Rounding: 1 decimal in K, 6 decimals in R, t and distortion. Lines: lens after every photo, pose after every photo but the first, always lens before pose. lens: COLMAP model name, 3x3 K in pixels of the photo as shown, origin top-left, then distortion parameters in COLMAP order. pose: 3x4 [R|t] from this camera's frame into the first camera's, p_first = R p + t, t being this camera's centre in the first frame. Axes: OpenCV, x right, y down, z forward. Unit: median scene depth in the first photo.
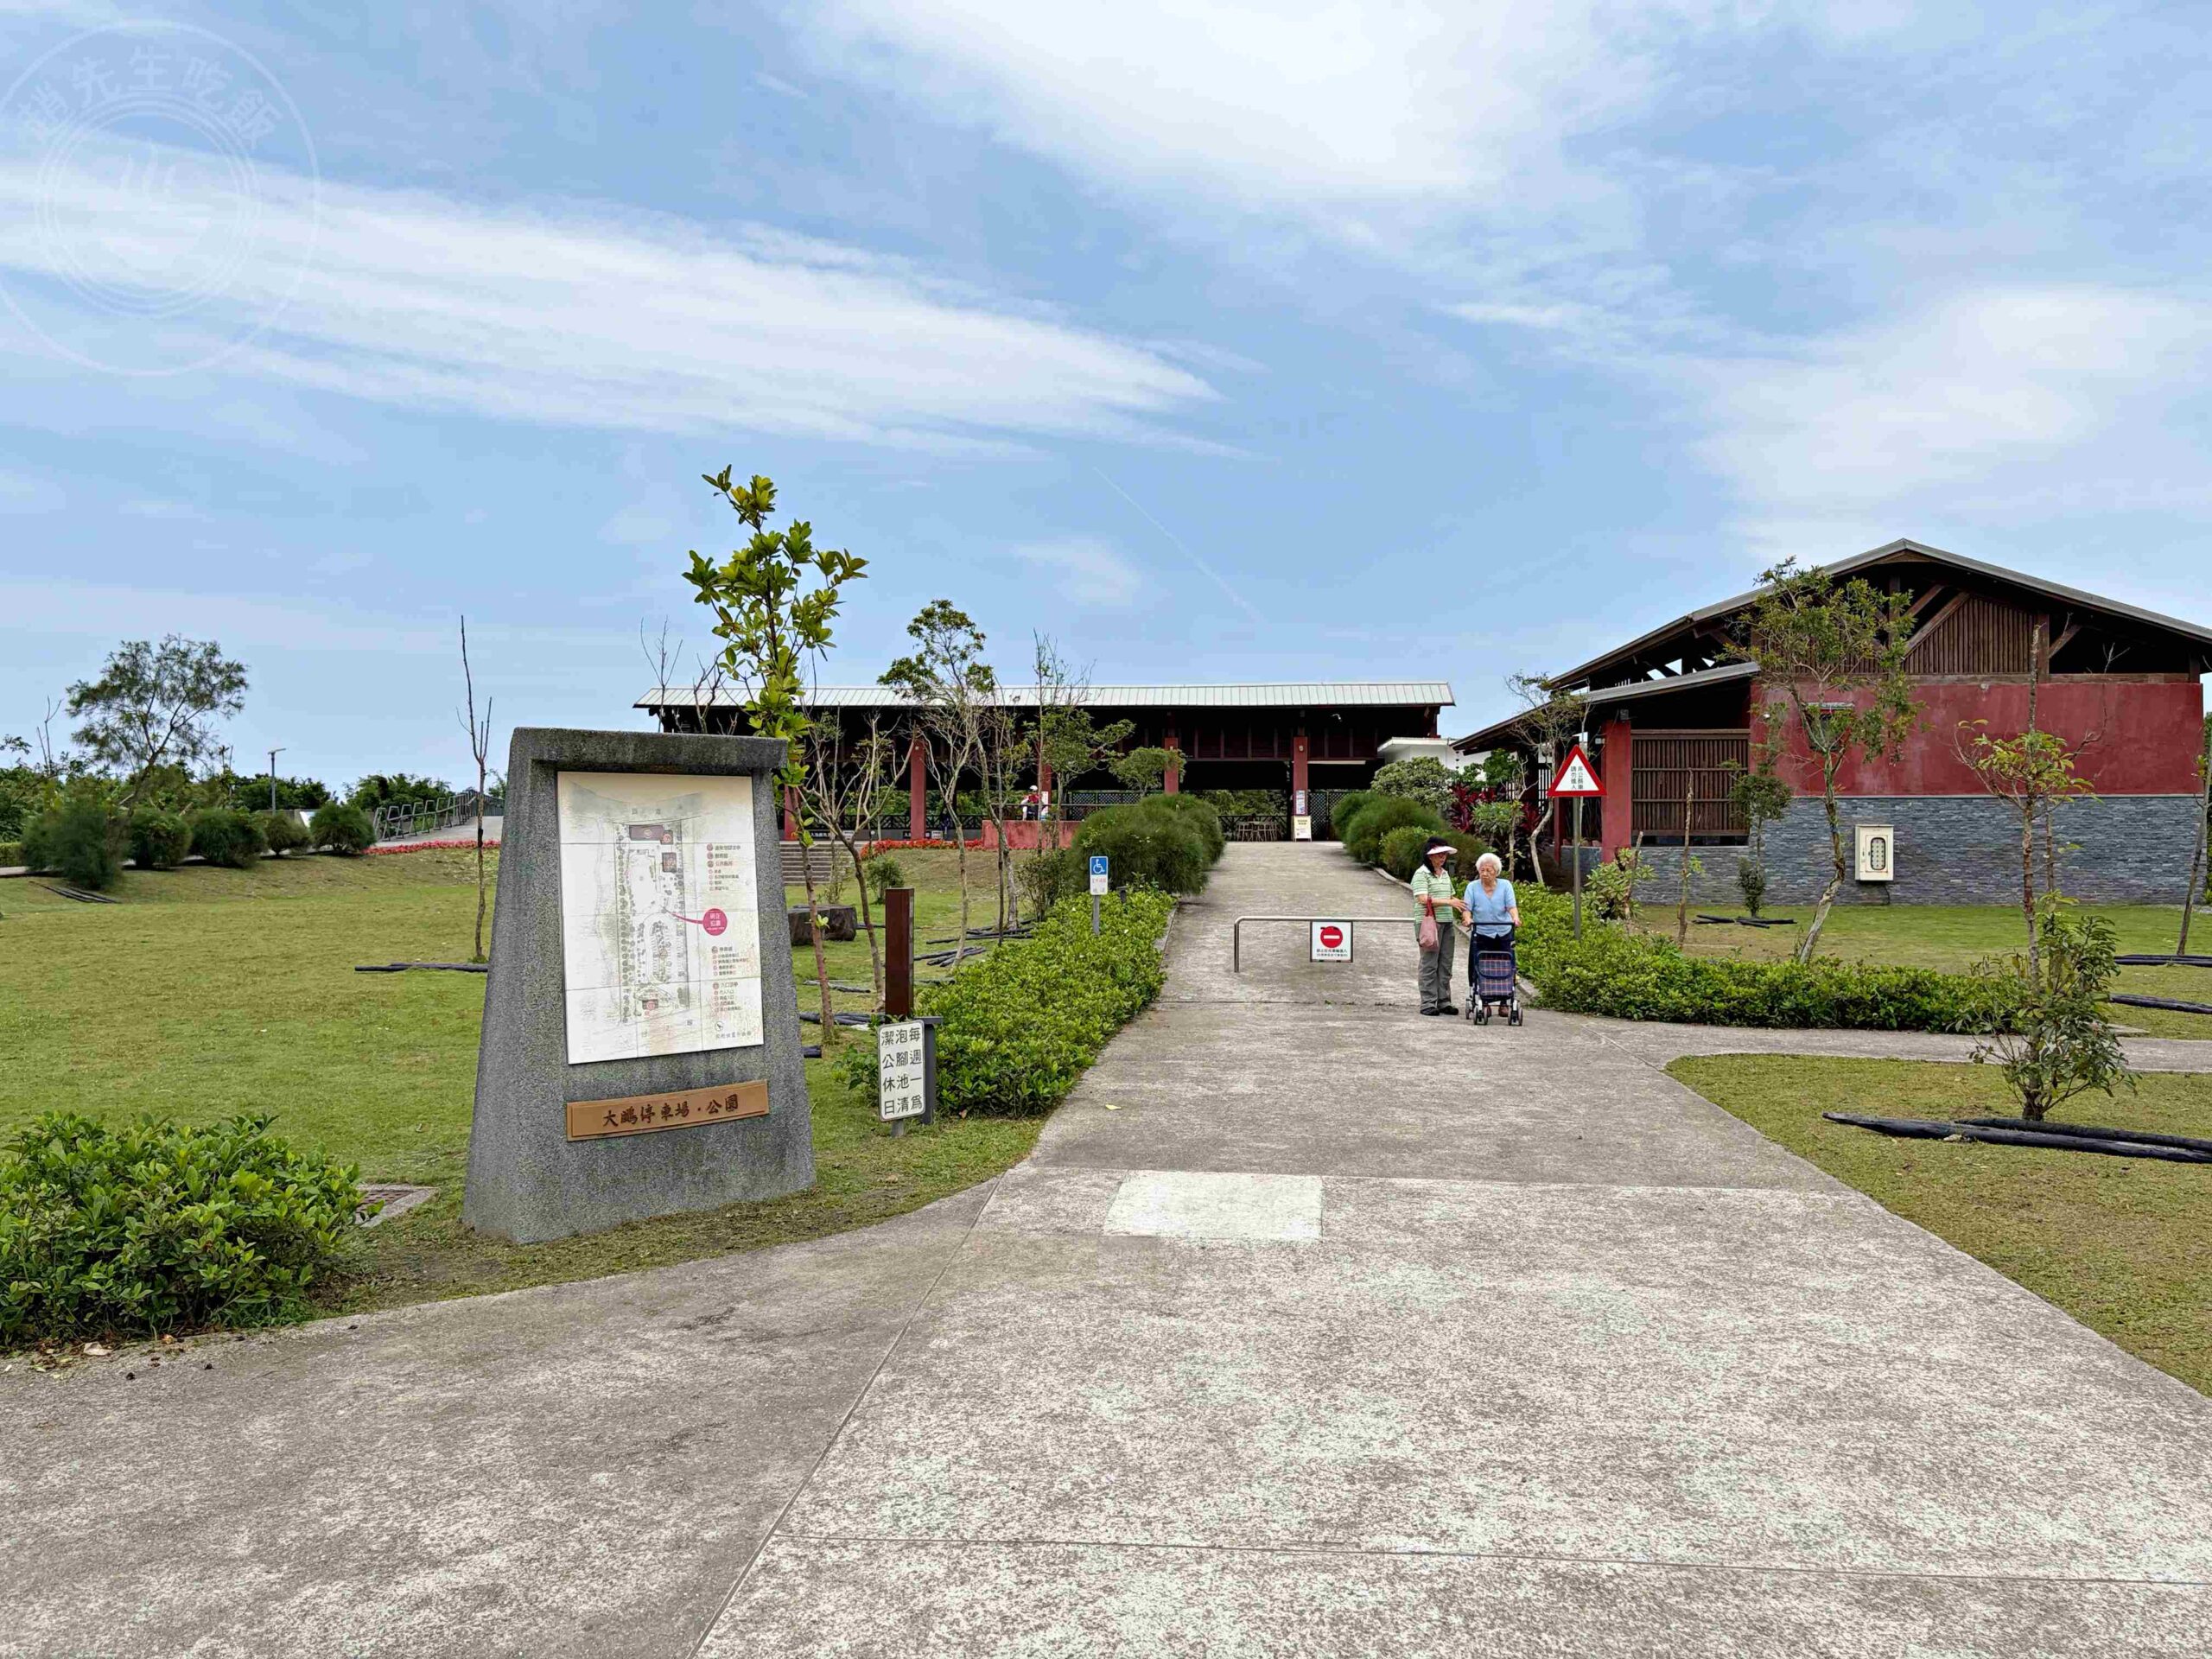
lens RADIAL K [[1635.0, 0, 1110.0], [0, 1635.0, 834.0], [0, 0, 1]] dist [0.041122, -0.004560]
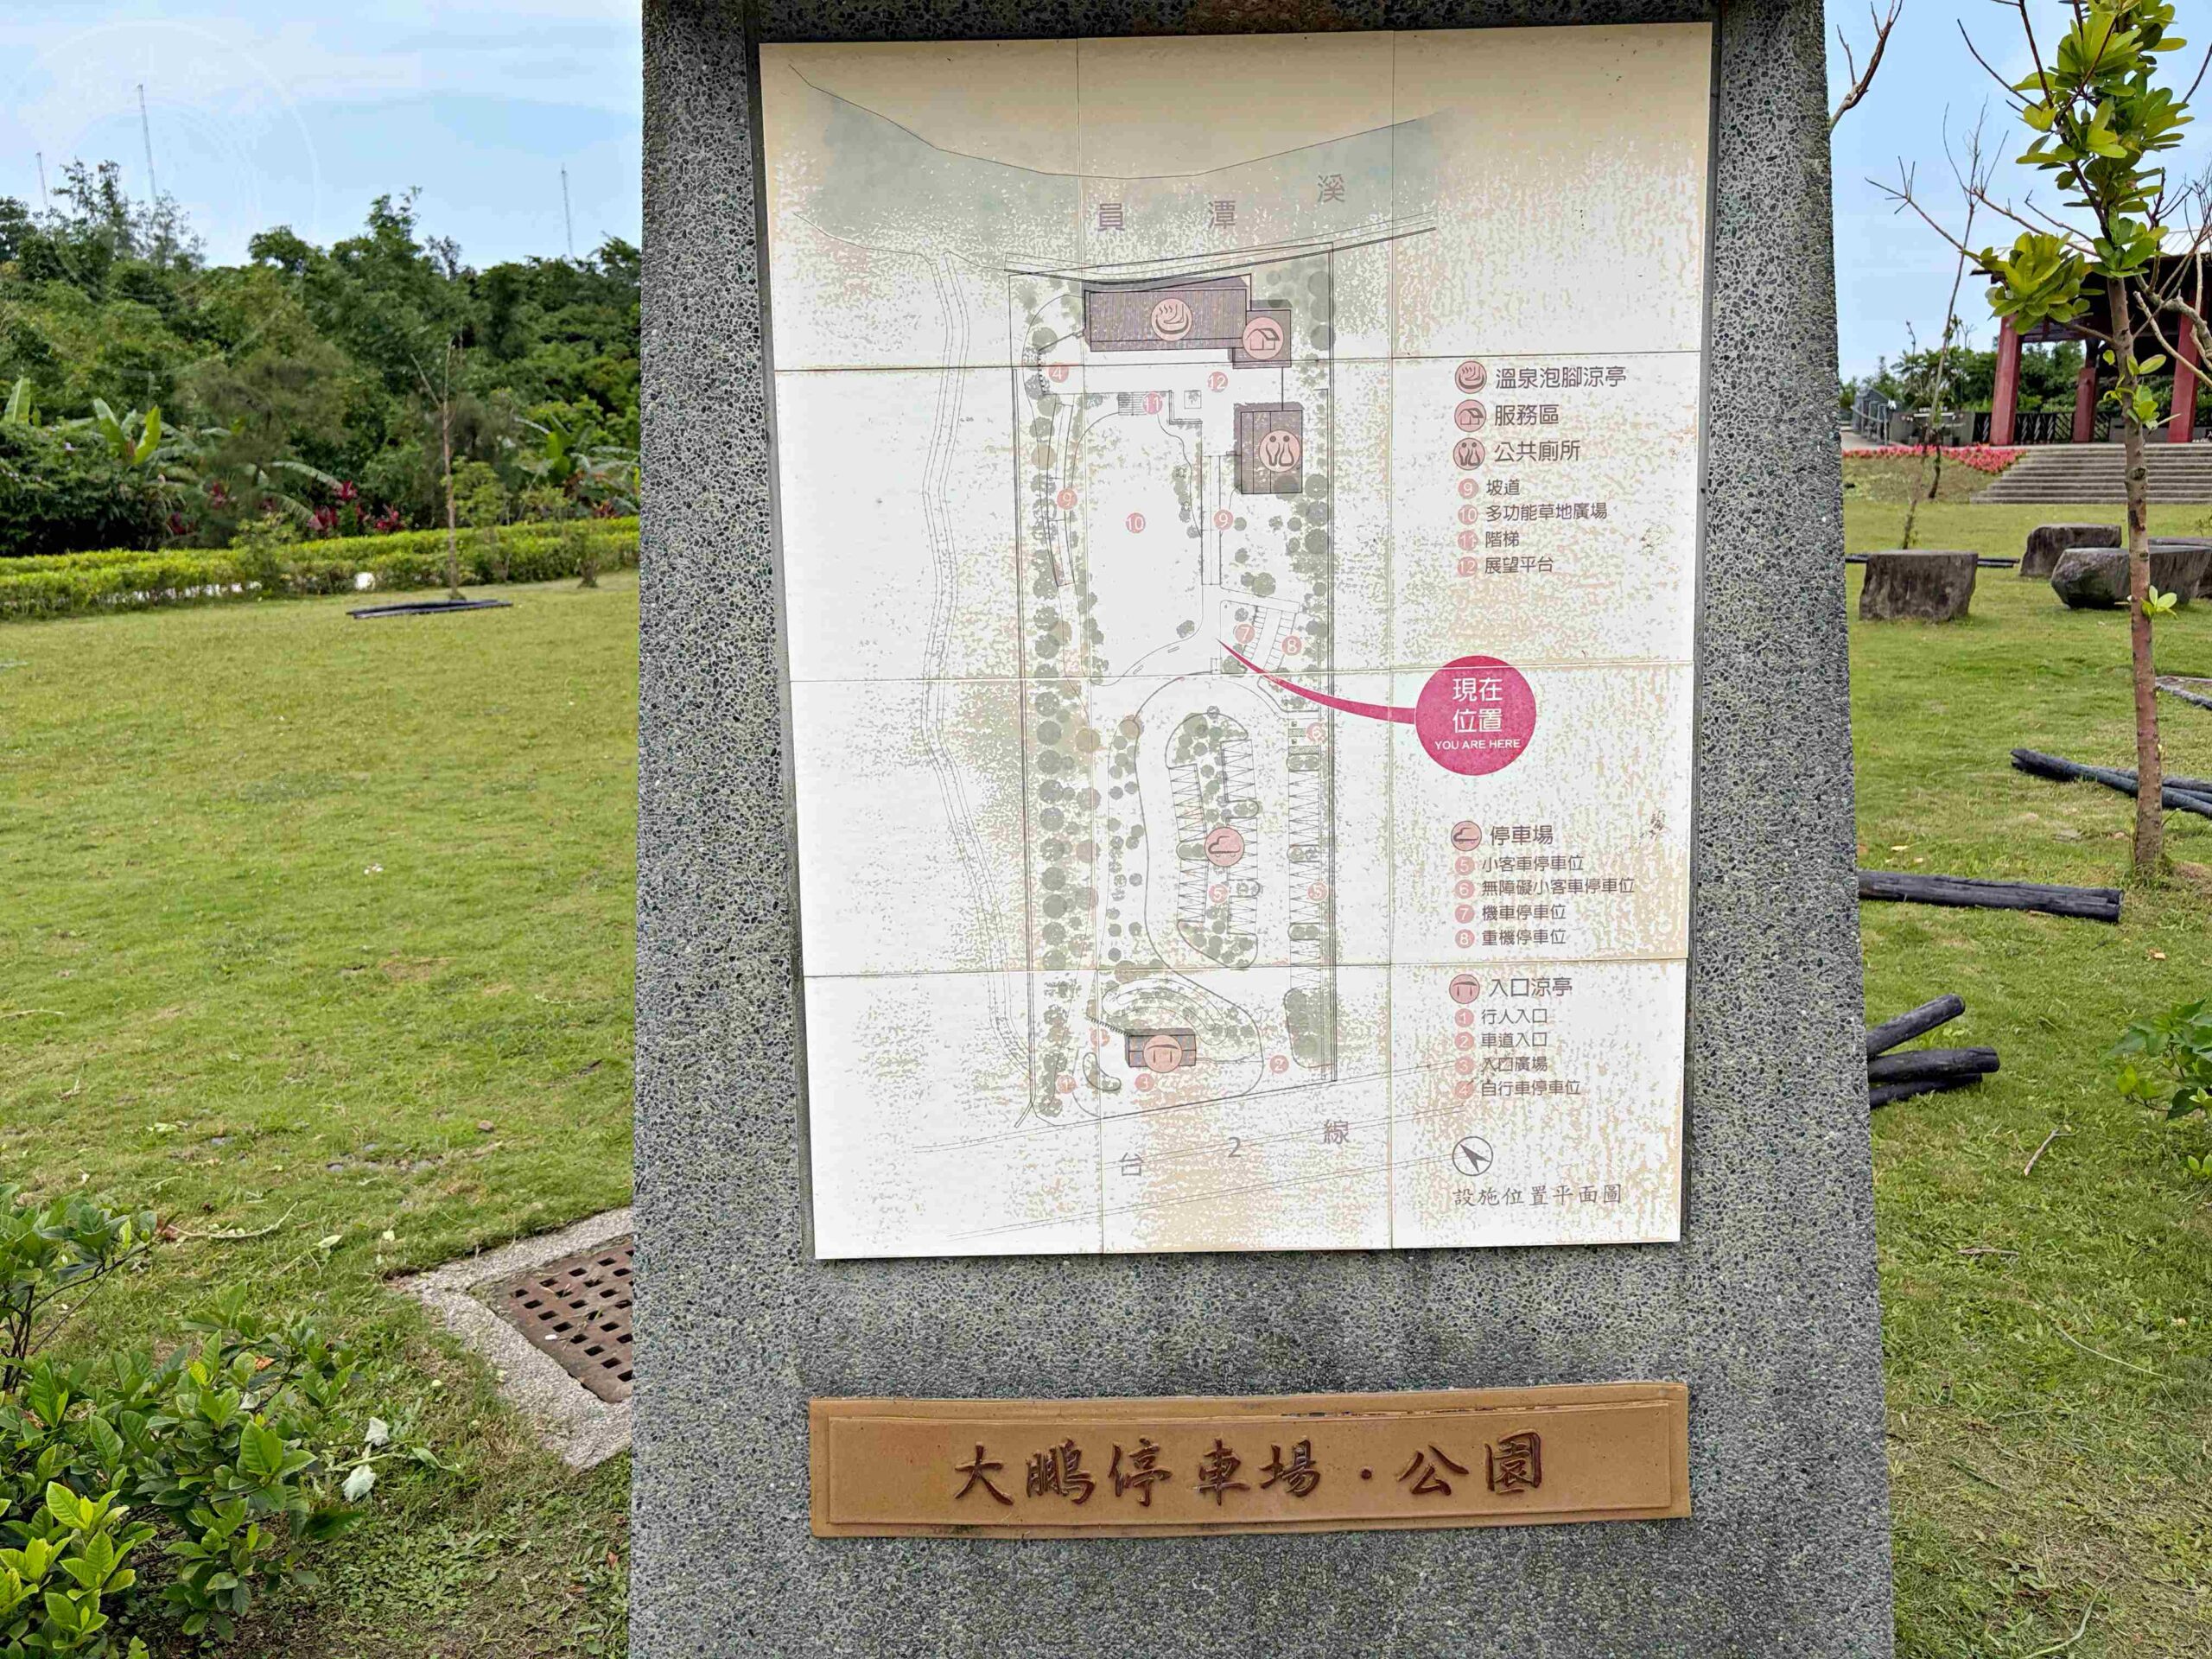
lens RADIAL K [[1635.0, 0, 1112.5], [0, 1635.0, 849.8], [0, 0, 1]] dist [0.041122, -0.004560]
pose [[0.730685, 0.129265, -0.670365, -0.125241], [0.021921, 0.976963, 0.212279, 0.023023], [0.682362, -0.169804, 0.711019, 0.817829]]
